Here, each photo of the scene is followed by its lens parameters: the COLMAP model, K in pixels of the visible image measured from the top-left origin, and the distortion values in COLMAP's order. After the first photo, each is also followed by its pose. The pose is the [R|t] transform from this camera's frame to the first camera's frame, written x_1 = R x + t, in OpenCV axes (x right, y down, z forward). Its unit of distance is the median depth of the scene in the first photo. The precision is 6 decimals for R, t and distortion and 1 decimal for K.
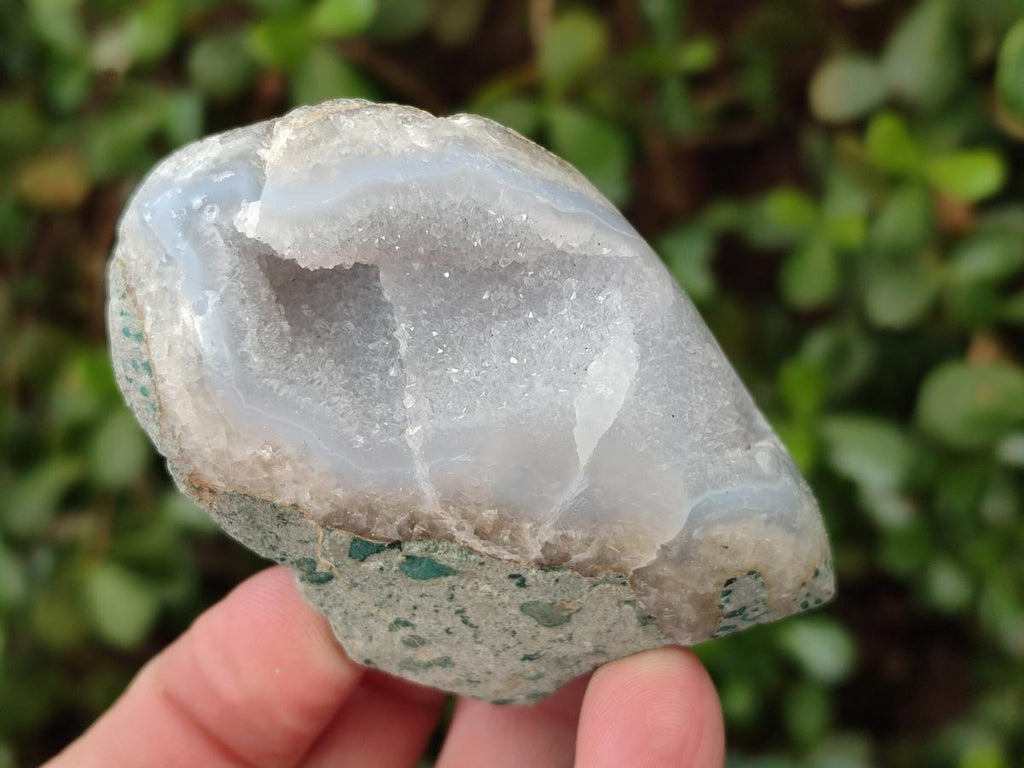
lens RADIAL K [[1471.4, 0, 509.4], [0, 1471.4, 386.1], [0, 0, 1]] dist [0.187056, 0.000000]
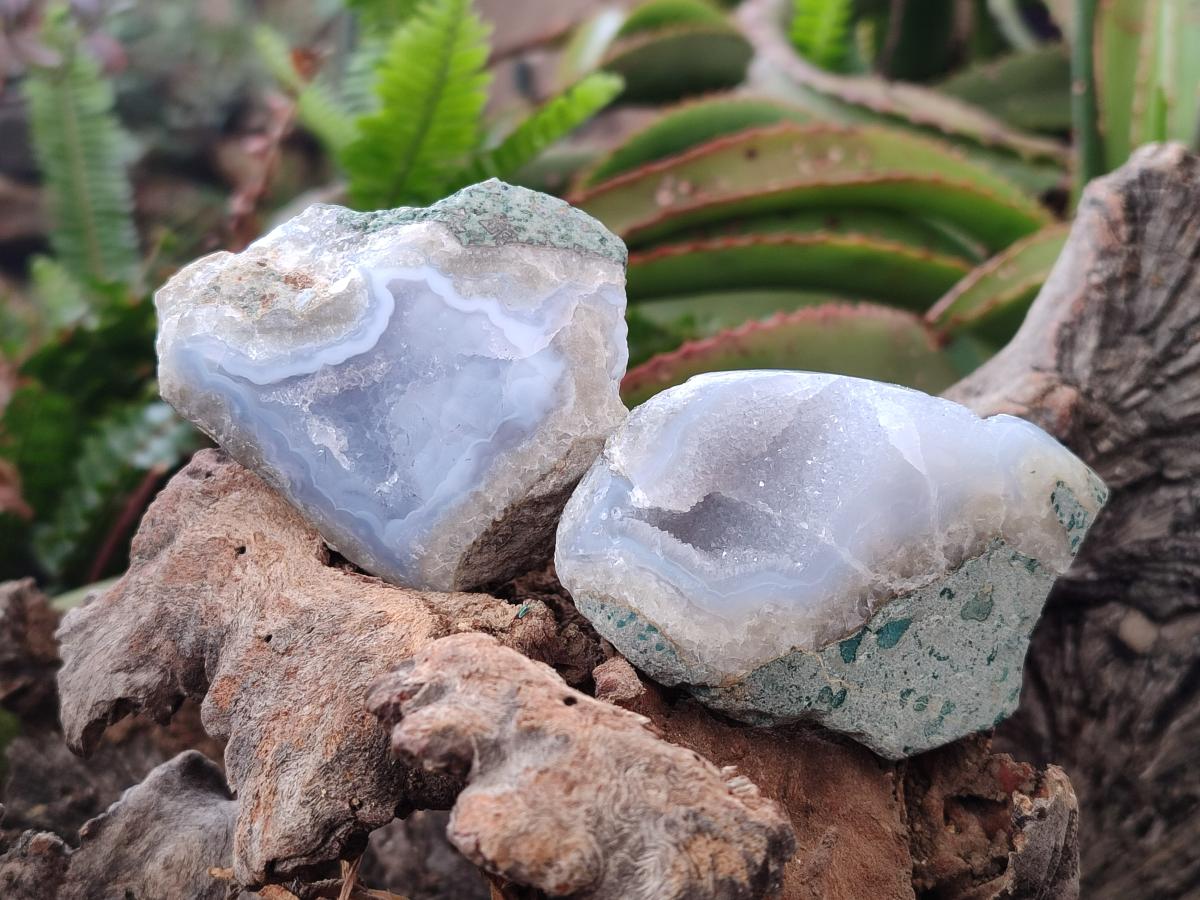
lens RADIAL K [[1724.3, 0, 602.0], [0, 1724.3, 449.4], [0, 0, 1]] dist [0.187056, 0.000000]
pose [[0.744565, -0.591750, 0.308958, -0.647809], [0.667390, 0.670007, -0.325087, 0.351960], [-0.014633, 0.448243, 0.893792, -0.485031]]
